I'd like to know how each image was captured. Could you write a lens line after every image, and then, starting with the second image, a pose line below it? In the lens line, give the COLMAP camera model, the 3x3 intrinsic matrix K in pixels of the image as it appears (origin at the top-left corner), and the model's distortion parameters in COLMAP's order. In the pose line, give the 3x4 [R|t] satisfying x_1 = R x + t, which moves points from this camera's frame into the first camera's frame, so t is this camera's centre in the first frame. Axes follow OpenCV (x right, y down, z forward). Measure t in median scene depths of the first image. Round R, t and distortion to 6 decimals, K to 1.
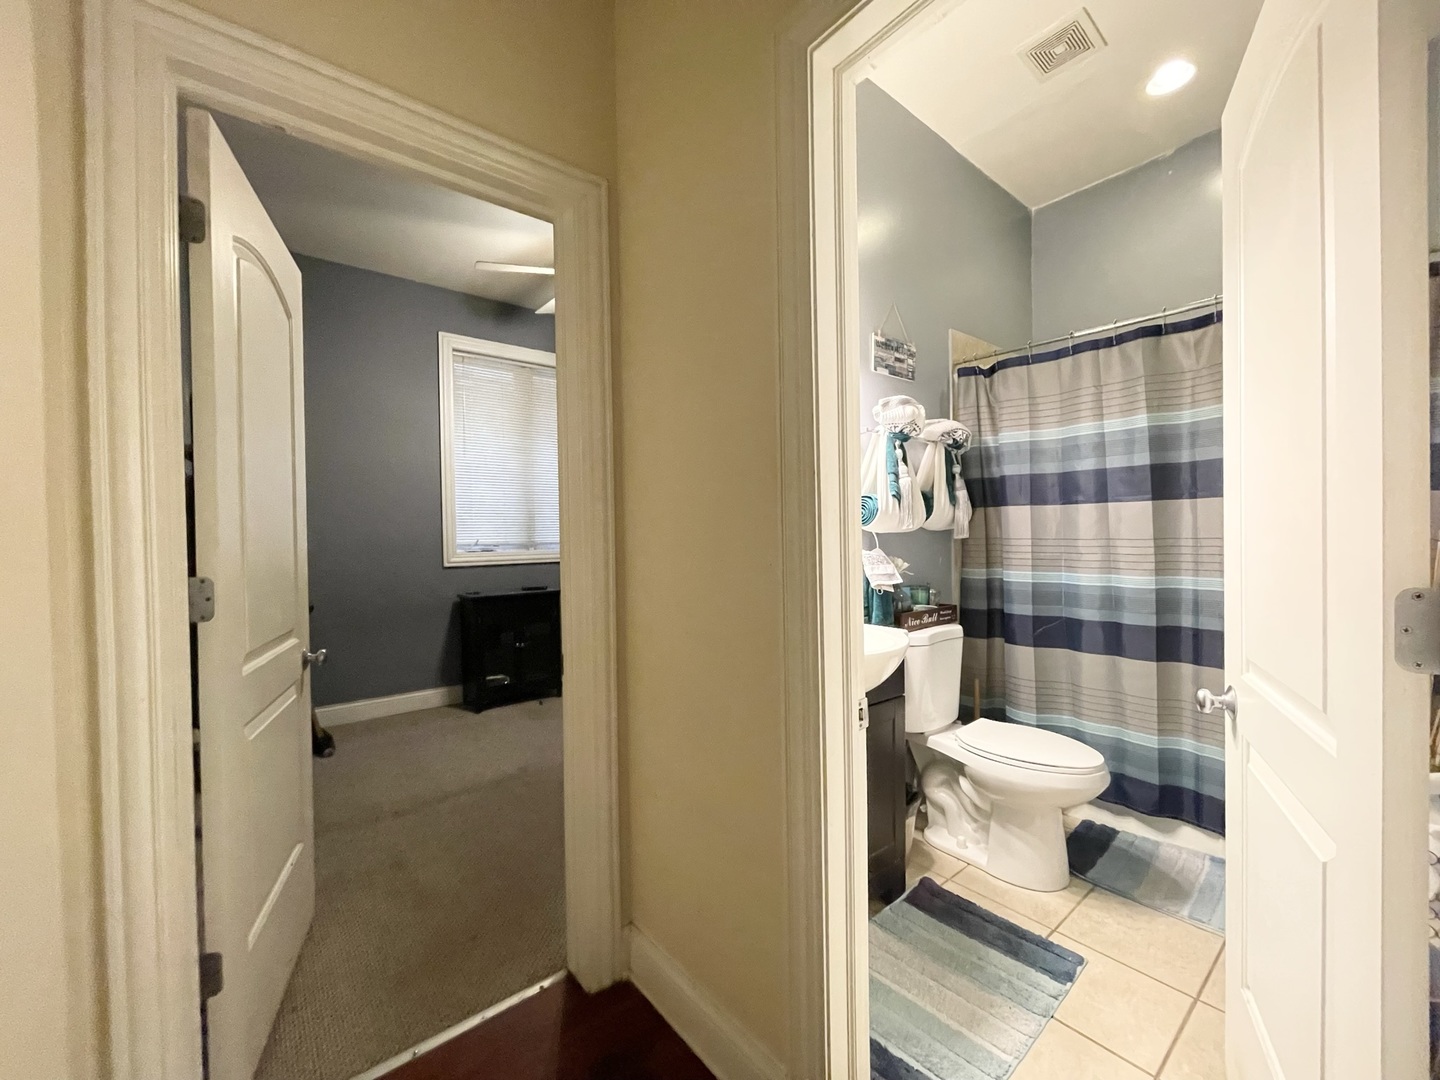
lens RADIAL K [[575.7, 0, 722.1], [0, 575.7, 541.6], [0, 0, 1]] dist [-0.008218, 0.000746]
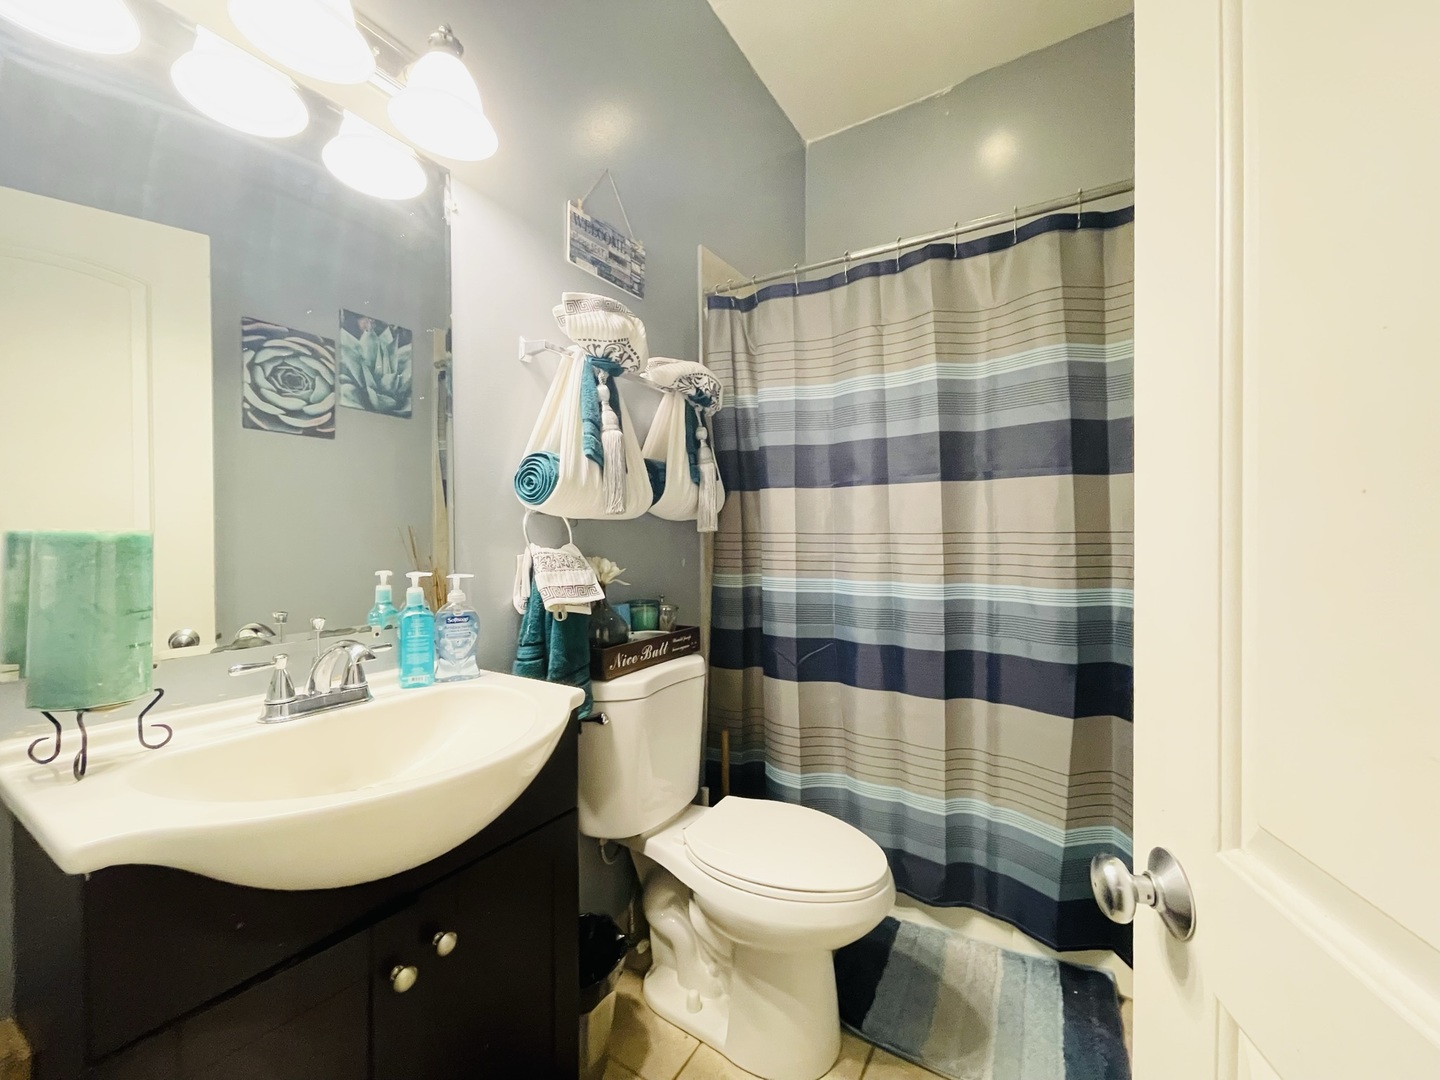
lens RADIAL K [[575.7, 0, 716.1], [0, 575.7, 539.9], [0, 0, 1]] dist [-0.008218, 0.000746]
pose [[0.946146, 0.010434, 0.323573, 0.223263], [-0.007996, 0.999929, -0.008862, 0.012003], [-0.323642, 0.005797, 0.946162, 0.370897]]
